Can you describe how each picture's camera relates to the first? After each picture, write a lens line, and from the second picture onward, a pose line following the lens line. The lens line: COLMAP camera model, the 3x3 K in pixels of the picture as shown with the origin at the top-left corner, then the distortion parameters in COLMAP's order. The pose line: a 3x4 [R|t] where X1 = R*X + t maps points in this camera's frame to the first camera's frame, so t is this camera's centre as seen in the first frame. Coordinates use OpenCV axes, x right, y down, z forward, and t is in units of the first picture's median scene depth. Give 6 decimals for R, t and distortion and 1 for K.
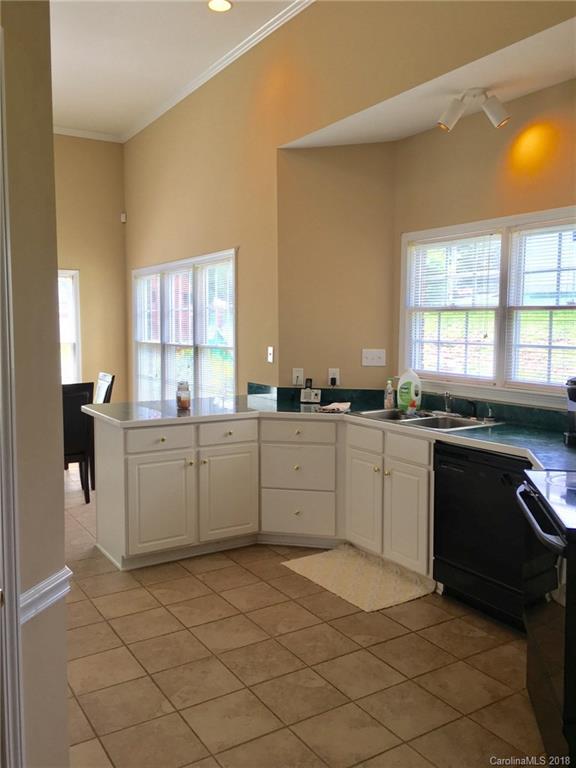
lens RADIAL K [[652.7, 0, 293.3], [0, 652.7, 383.2], [0, 0, 1]] dist [0.059355, -0.051810]
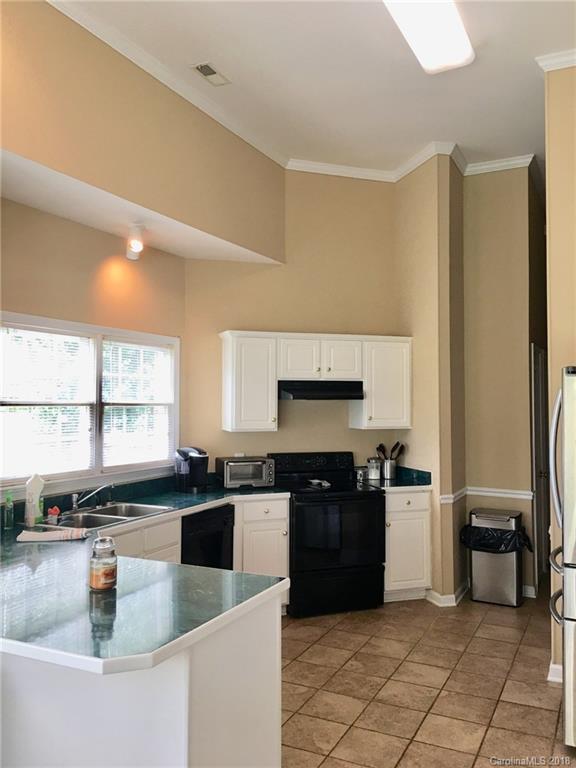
lens RADIAL K [[652.7, 0, 292.4], [0, 652.7, 382.9], [0, 0, 1]] dist [0.059355, -0.051810]
pose [[-0.520630, 0.019289, 0.853564, -1.081039], [0.073296, 0.997064, 0.022175, -0.199172], [-0.850630, 0.074108, -0.520515, 1.706348]]
